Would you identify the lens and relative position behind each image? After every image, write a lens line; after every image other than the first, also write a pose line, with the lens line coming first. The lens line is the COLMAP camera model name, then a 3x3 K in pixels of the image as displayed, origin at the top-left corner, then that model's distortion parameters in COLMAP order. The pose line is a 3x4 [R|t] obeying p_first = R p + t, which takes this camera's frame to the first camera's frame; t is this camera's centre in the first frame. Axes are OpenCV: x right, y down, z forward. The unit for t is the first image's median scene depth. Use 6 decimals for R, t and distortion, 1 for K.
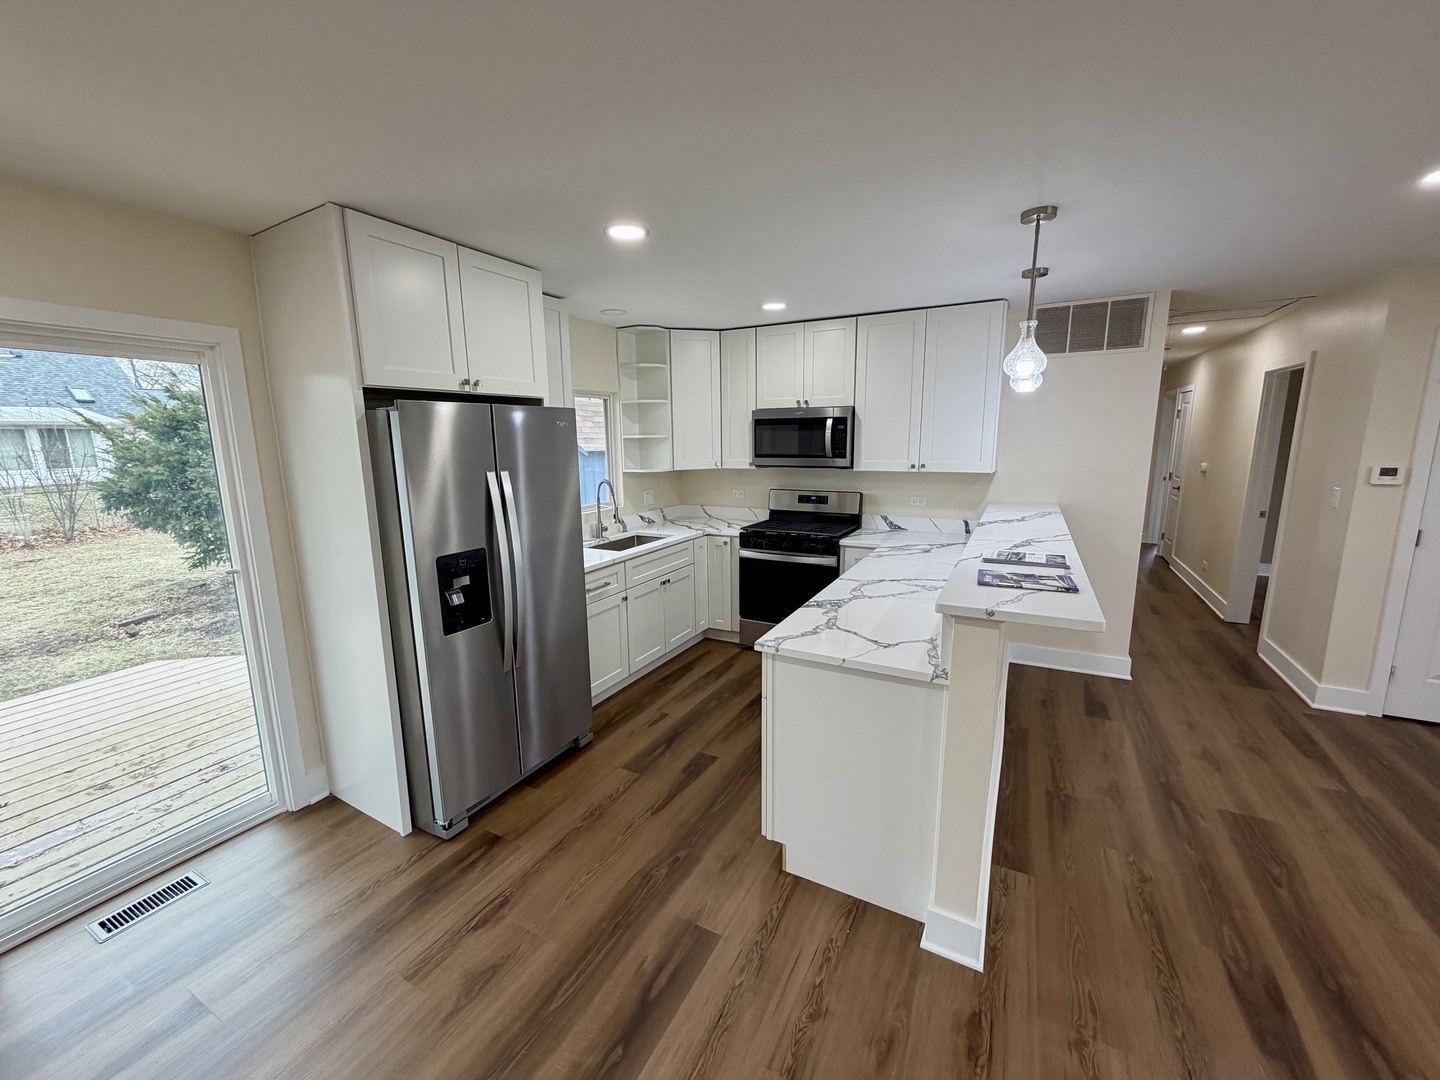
lens RADIAL K [[579.6, 0, 720.0], [0, 579.6, 540.0], [0, 0, 1]] dist [0.008503, -0.000087]
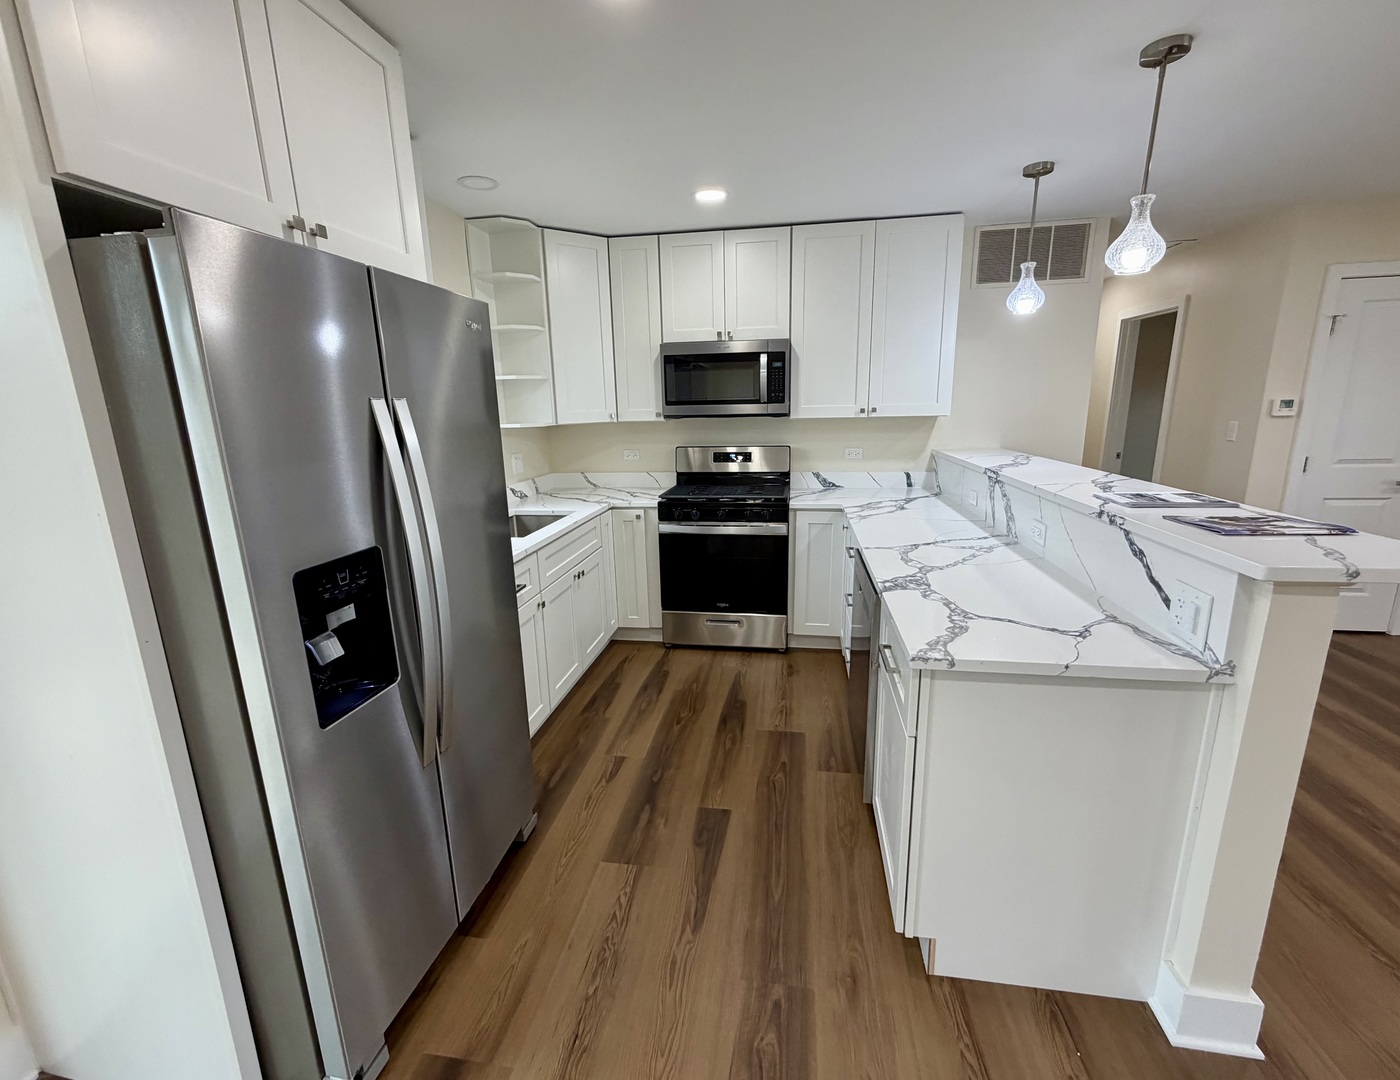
lens RADIAL K [[591.4, 0, 700.0], [0, 591.4, 540.0], [0, 0, 1]] dist [0.000345, 0.000008]
pose [[0.943829, -0.082760, 0.319901, -0.186214], [0.069658, 0.996204, 0.052204, 0.000400], [-0.323007, -0.026987, 0.946012, 0.249042]]
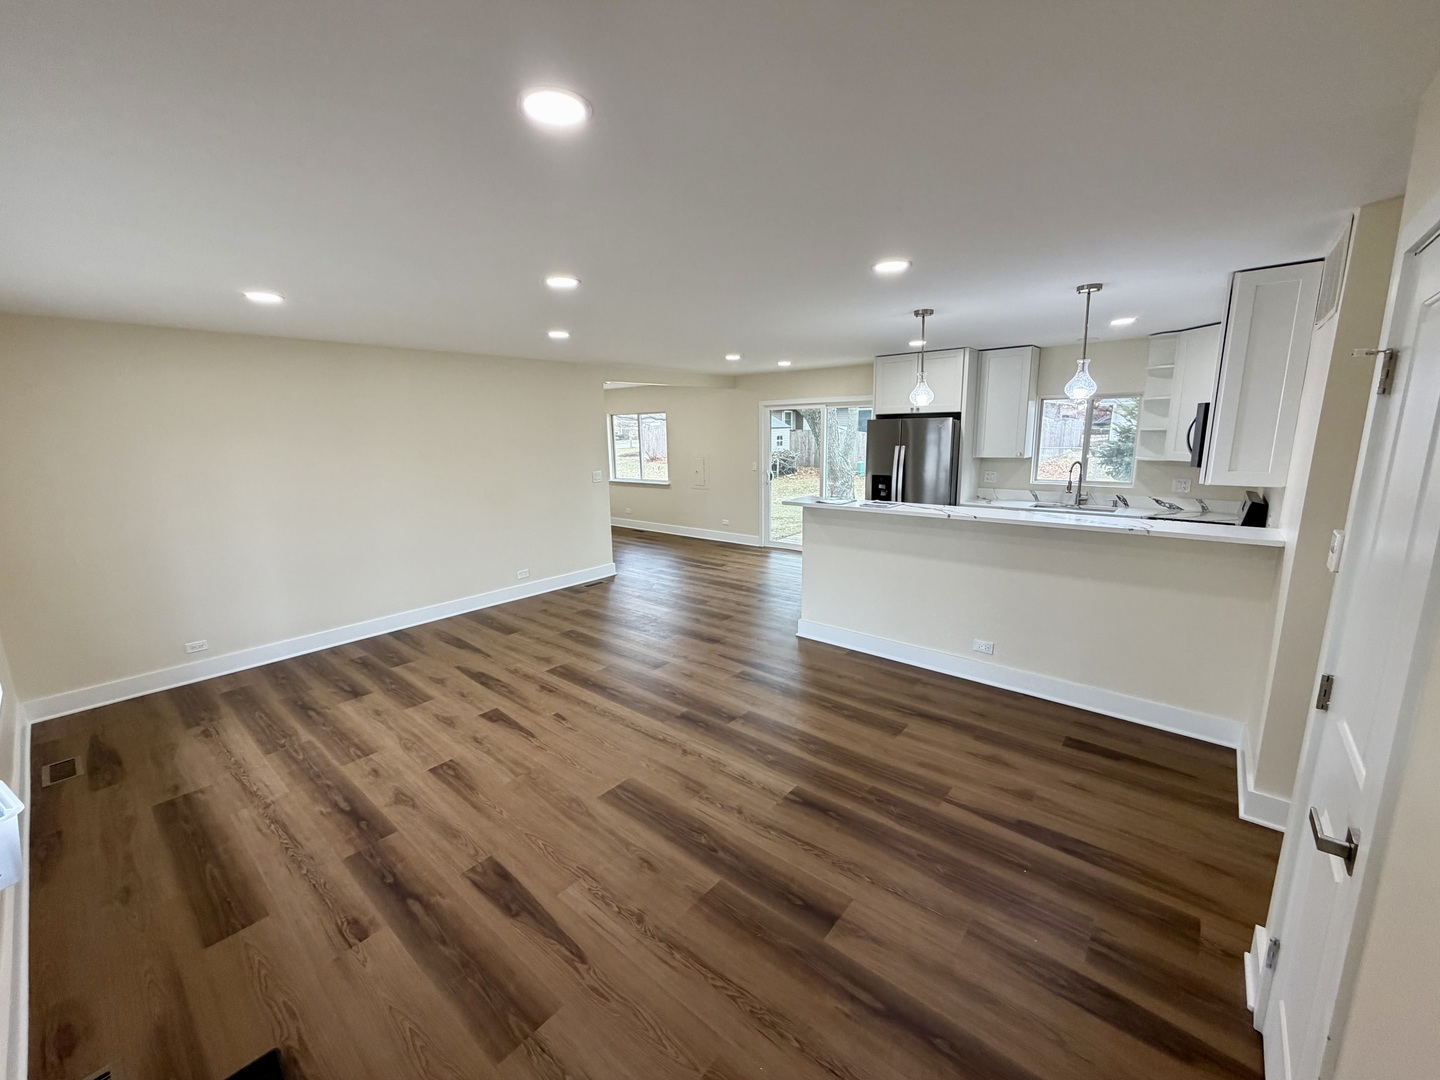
lens RADIAL K [[579.6, 0, 720.0], [0, 579.6, 540.0], [0, 0, 1]] dist [0.008503, -0.000087]
pose [[-0.211921, 0.199363, -0.956736, 1.357280], [-0.156260, 0.959464, 0.234544, -0.117937], [0.964714, 0.199204, -0.172178, 0.467055]]
